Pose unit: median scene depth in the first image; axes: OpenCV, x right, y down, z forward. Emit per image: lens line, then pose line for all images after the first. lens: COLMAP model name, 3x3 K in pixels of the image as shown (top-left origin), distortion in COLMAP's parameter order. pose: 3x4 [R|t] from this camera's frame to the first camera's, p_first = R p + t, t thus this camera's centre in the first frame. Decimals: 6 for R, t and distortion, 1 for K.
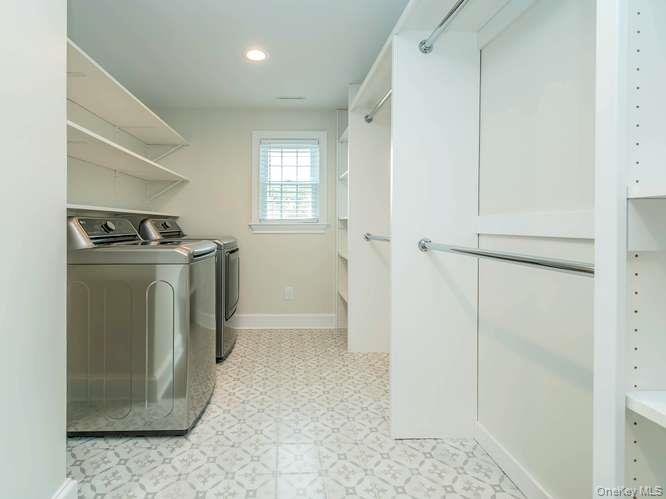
lens RADIAL K [[288.0, 0, 332.0], [0, 288.0, 223.0], [0, 0, 1]] dist [-0.000460, -0.000064]
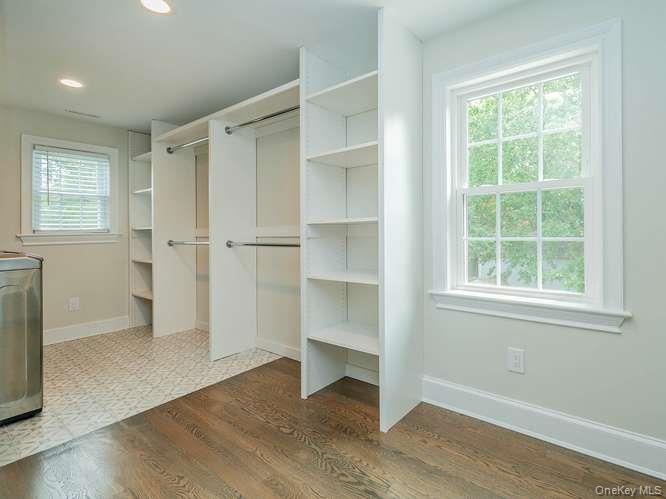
lens RADIAL K [[320.1, 0, 347.5], [0, 320.1, 230.4], [0, 0, 1]] dist [-0.001002, -0.000103]
pose [[0.661535, -0.009395, 0.749855, -0.404278], [0.018715, 0.999817, -0.003984, 0.012523], [-0.749680, 0.016669, 0.661590, -0.506848]]
